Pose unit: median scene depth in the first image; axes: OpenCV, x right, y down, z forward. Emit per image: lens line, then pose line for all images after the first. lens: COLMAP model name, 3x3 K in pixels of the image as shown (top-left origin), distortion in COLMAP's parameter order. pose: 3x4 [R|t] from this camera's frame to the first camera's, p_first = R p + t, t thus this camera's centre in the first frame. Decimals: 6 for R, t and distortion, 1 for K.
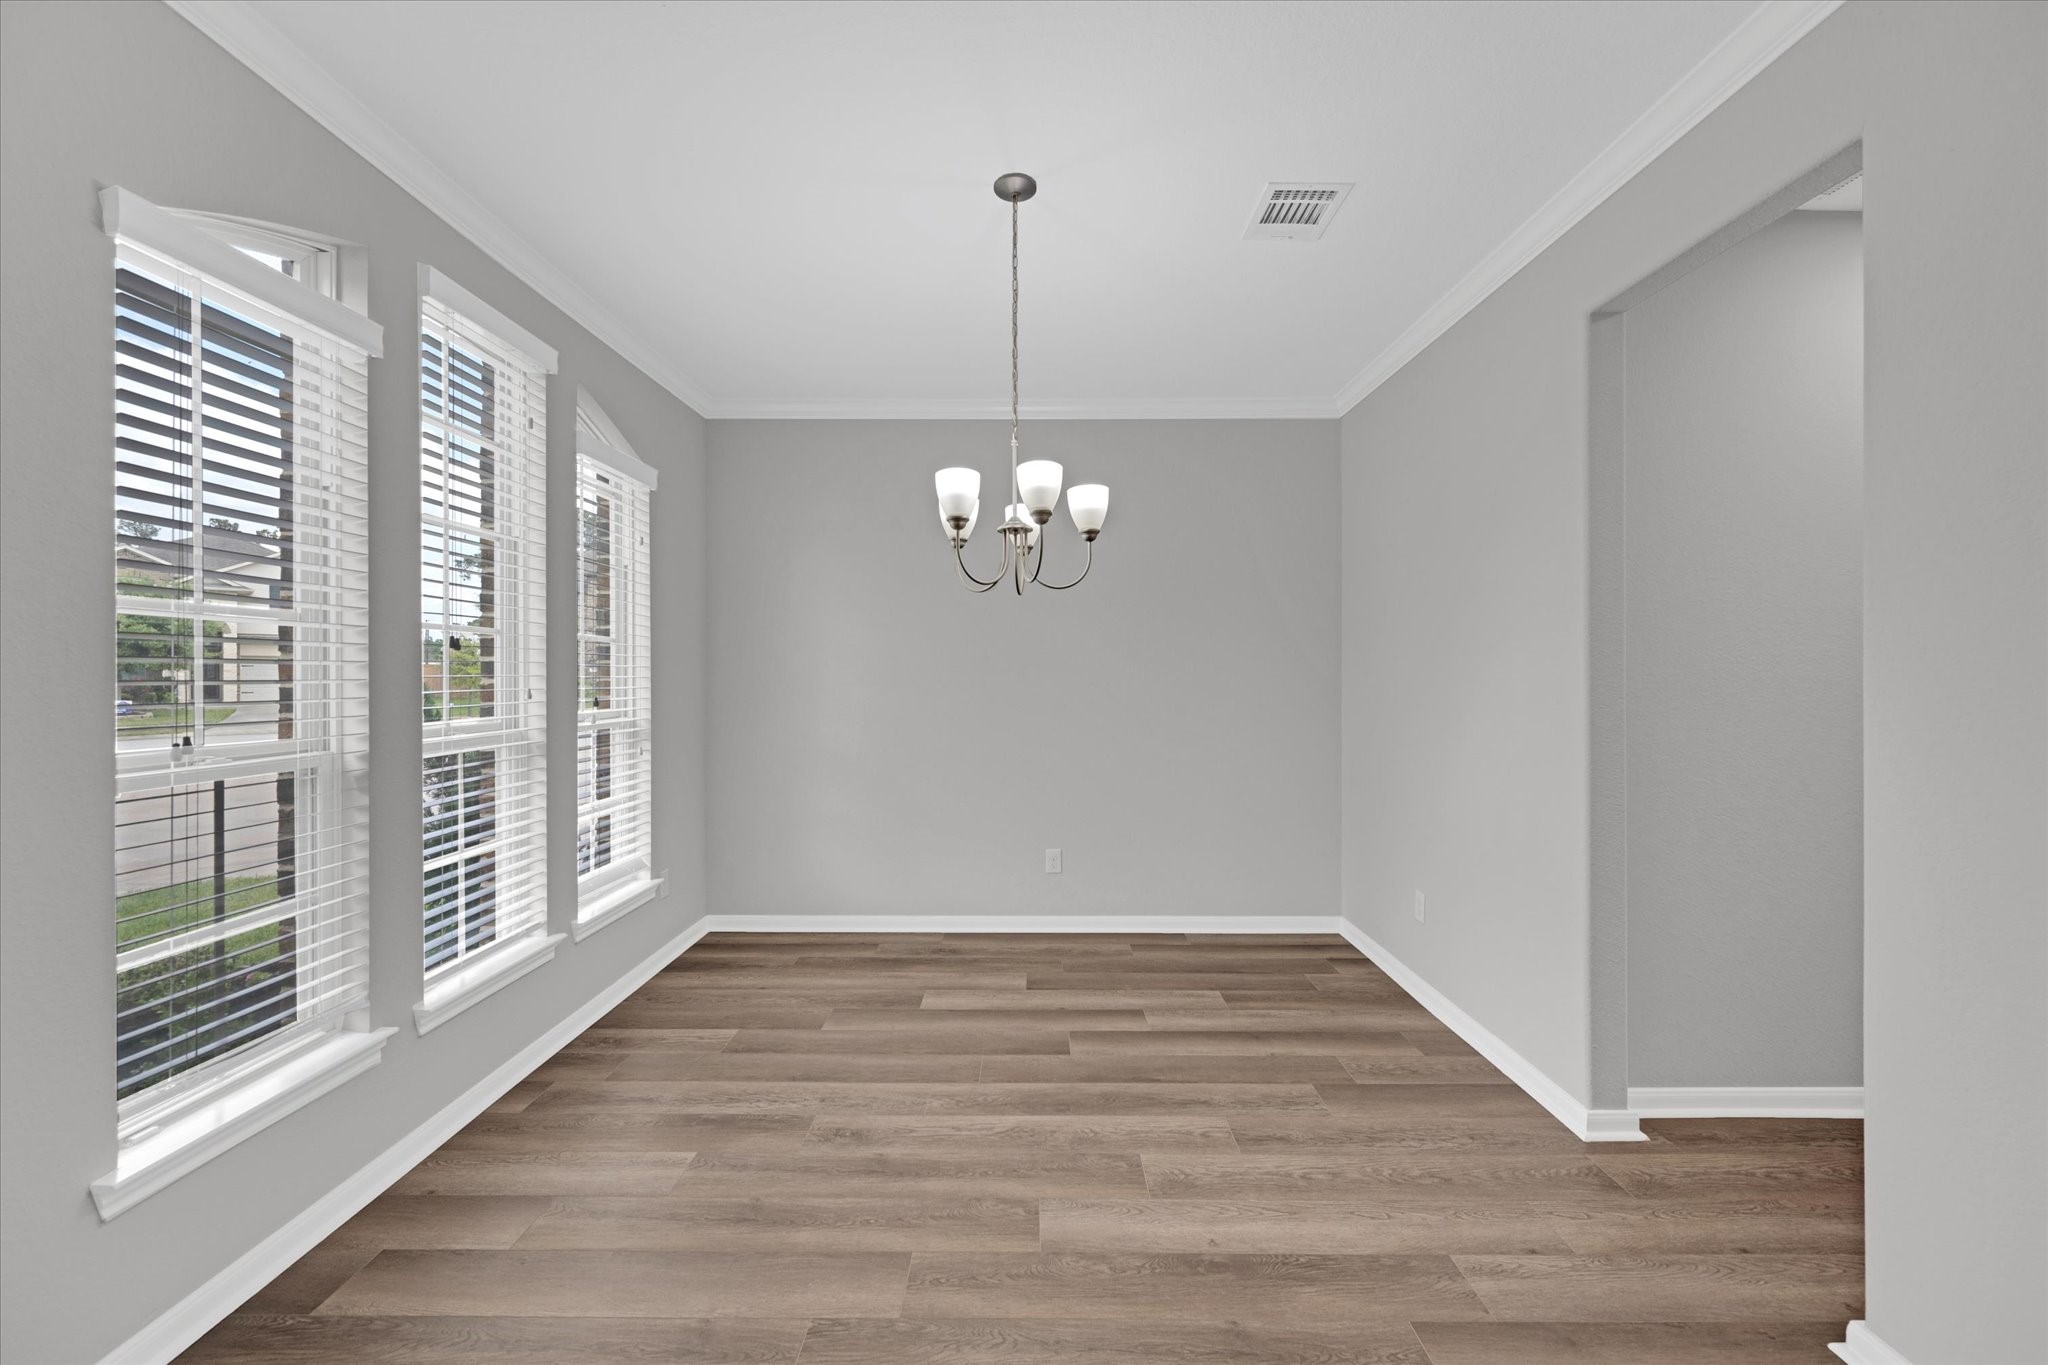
lens RADIAL K [[817.6, 0, 1054.4], [0, 817.6, 677.6], [0, 0, 1]] dist [0.001597, -0.000441]
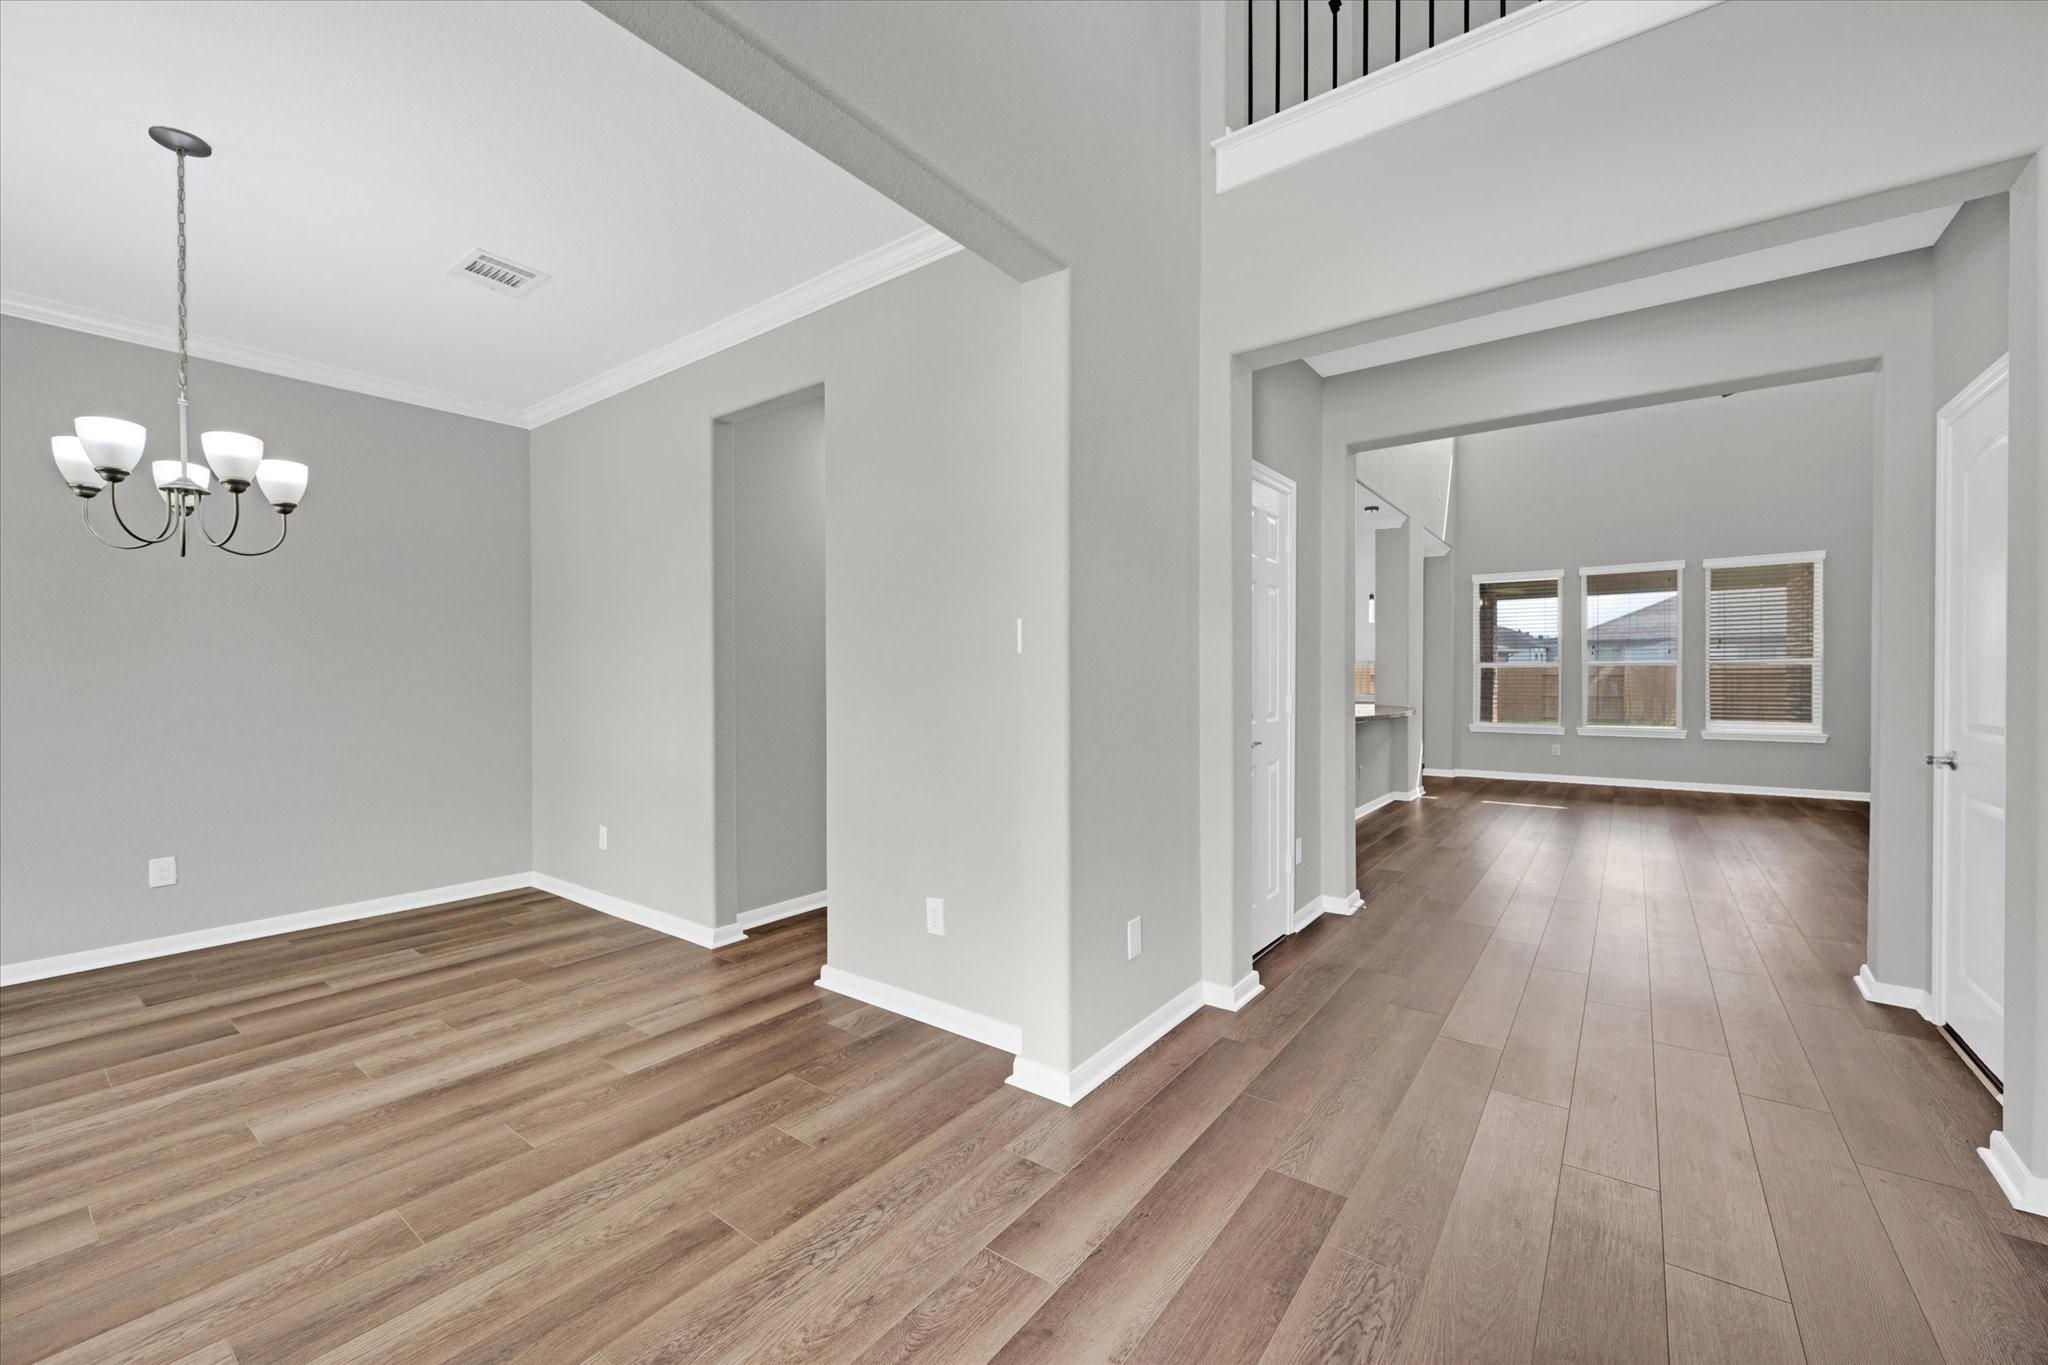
lens RADIAL K [[817.6, 0, 1010.0], [0, 817.6, 682.9], [0, 0, 1]] dist [0.001597, -0.000441]
pose [[0.632116, -0.002559, 0.774869, -0.182910], [0.004495, 0.999990, -0.000364, 0.055689], [-0.774860, 0.003713, 0.632121, -0.391622]]
